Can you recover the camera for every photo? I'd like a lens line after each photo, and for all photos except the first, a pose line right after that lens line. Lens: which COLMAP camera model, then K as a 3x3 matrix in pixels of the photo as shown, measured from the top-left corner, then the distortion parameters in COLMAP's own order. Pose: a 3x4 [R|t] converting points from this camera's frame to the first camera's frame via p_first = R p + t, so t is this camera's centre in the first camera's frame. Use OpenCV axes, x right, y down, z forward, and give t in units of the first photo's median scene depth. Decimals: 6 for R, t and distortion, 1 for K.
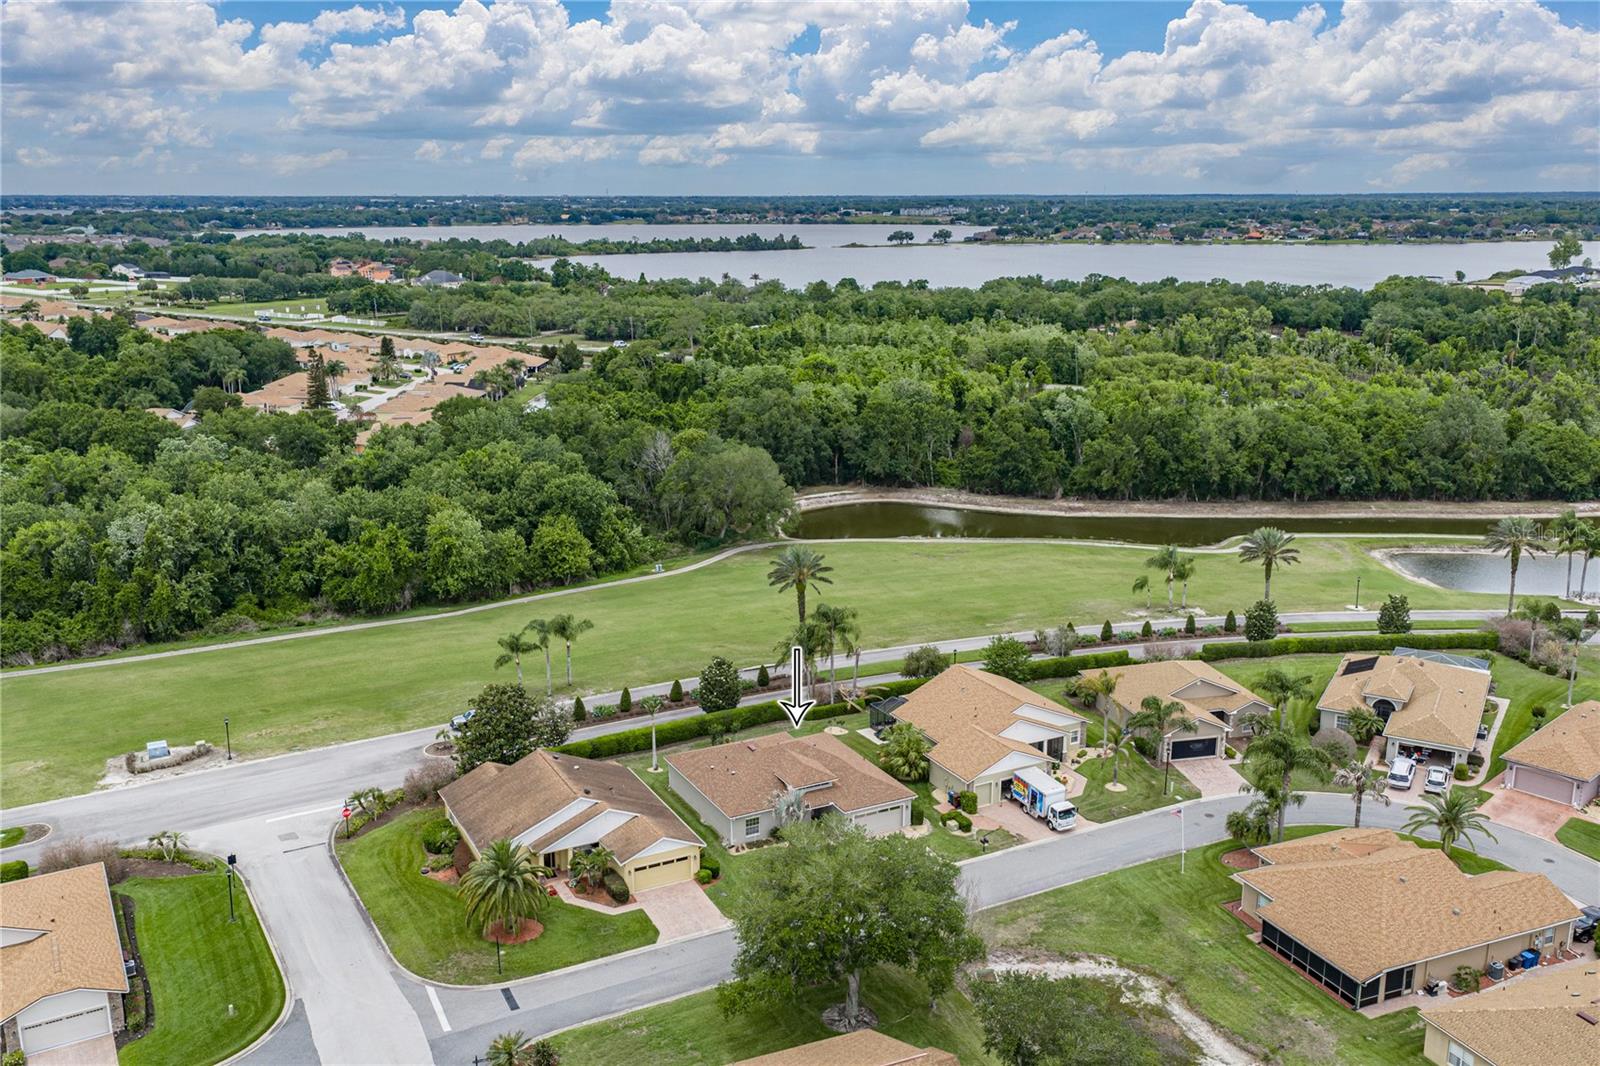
lens RADIAL K [[1392.1, 0, 800.3], [0, 1392.1, 539.7], [0, 0, 1]] dist [0.025119, 0.008705]
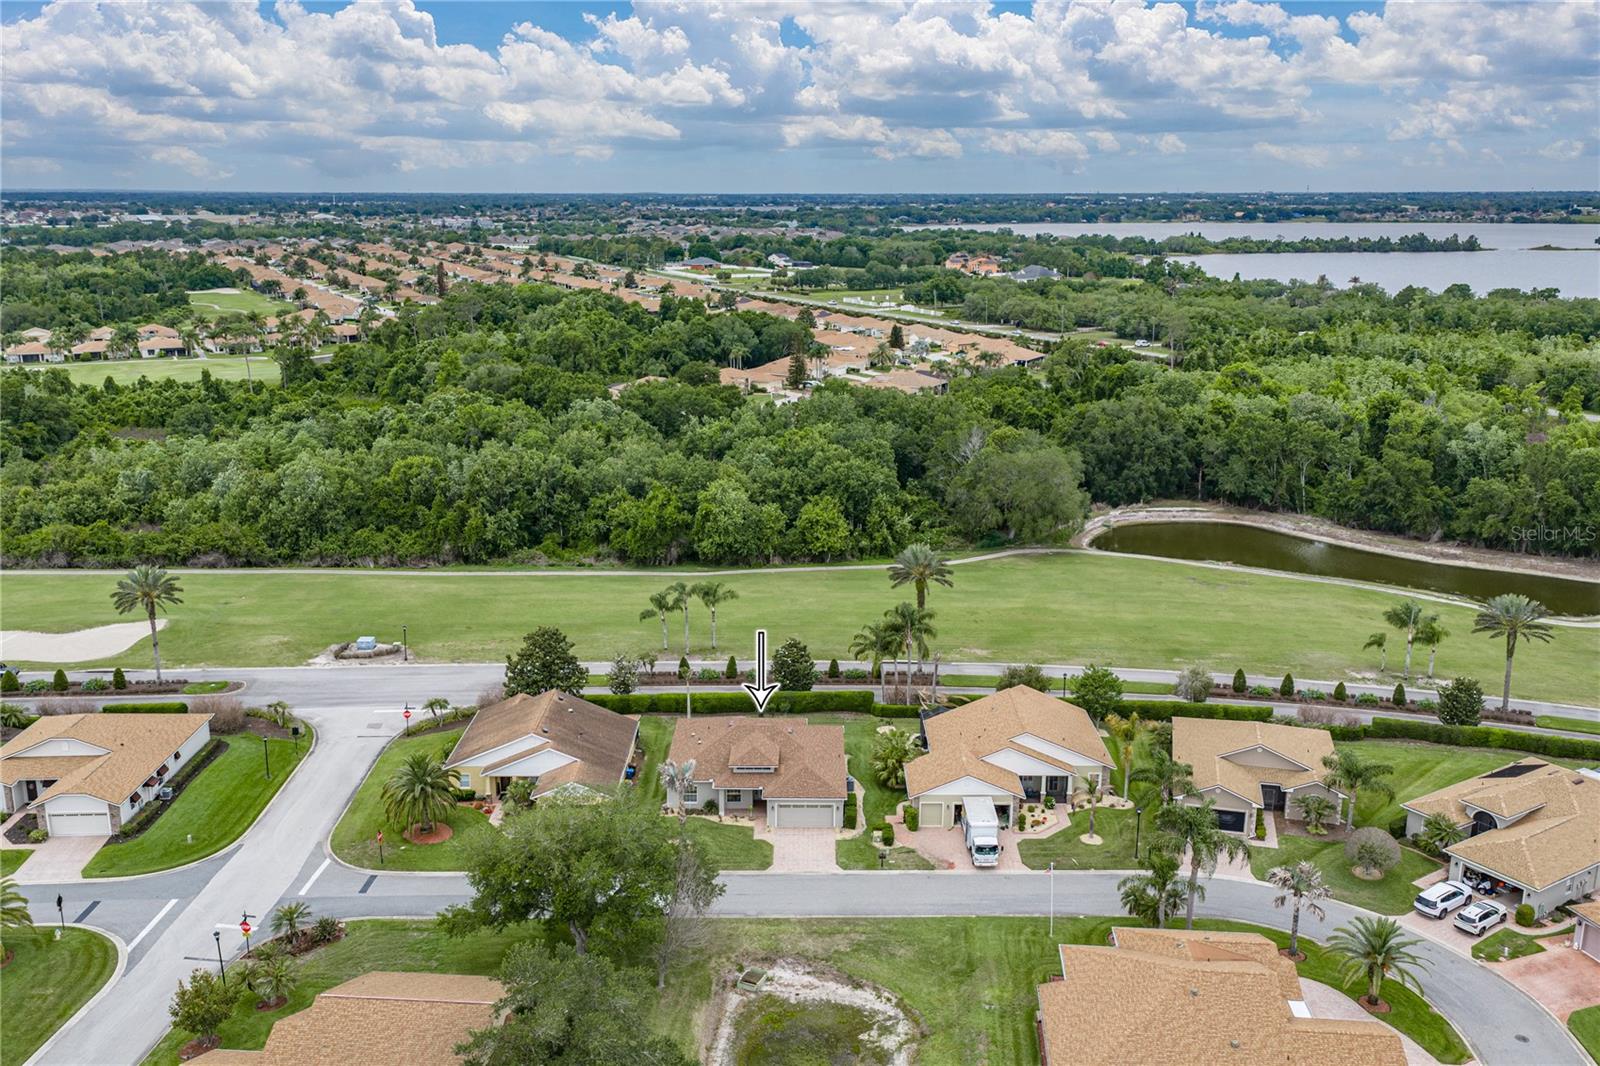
lens RADIAL K [[1376.9, 0, 798.1], [0, 1376.9, 536.7], [0, 0, 1]] dist [0.029105, 0.001068]
pose [[0.881587, 0.116865, -0.457326, 0.330288], [-0.115793, 0.992805, 0.030487, -0.018693], [0.457598, 0.026078, 0.888777, 0.074391]]
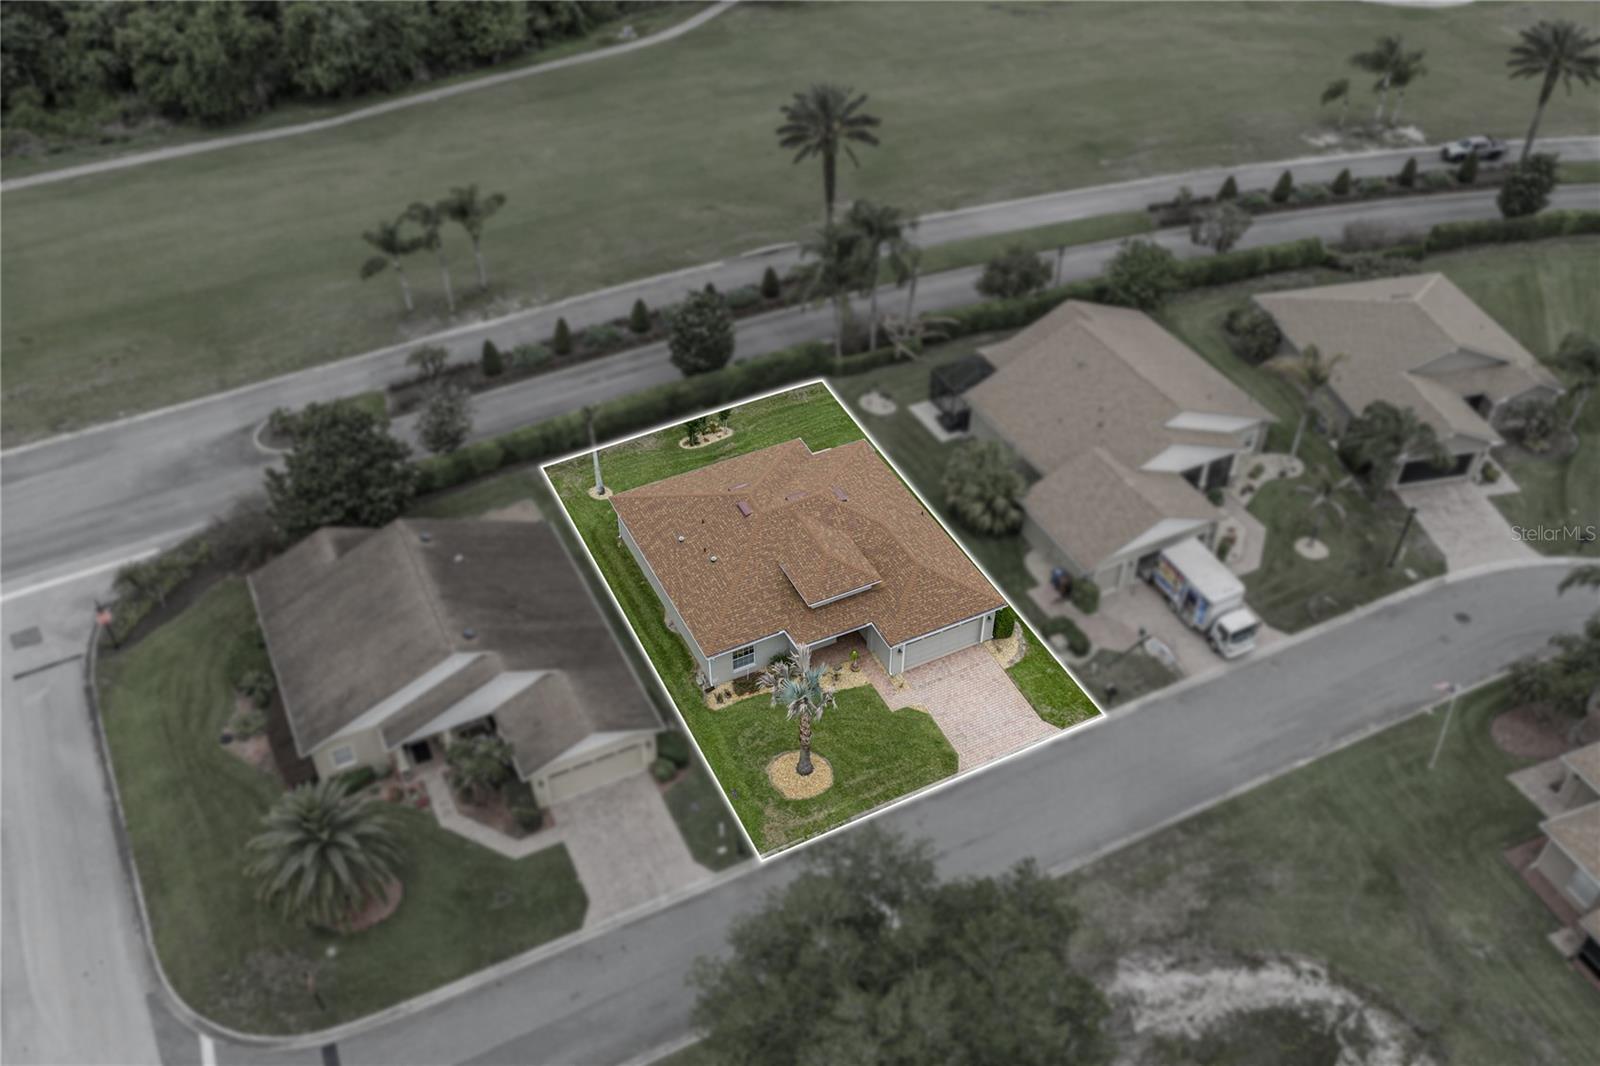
lens RADIAL K [[1376.9, 0, 798.1], [0, 1376.9, 536.7], [0, 0, 1]] dist [0.029105, 0.001068]
pose [[0.999707, 0.016953, -0.017287, 0.000166], [-0.007158, 0.888980, 0.457889, -0.086721], [0.023131, -0.457631, 0.888841, 0.317384]]
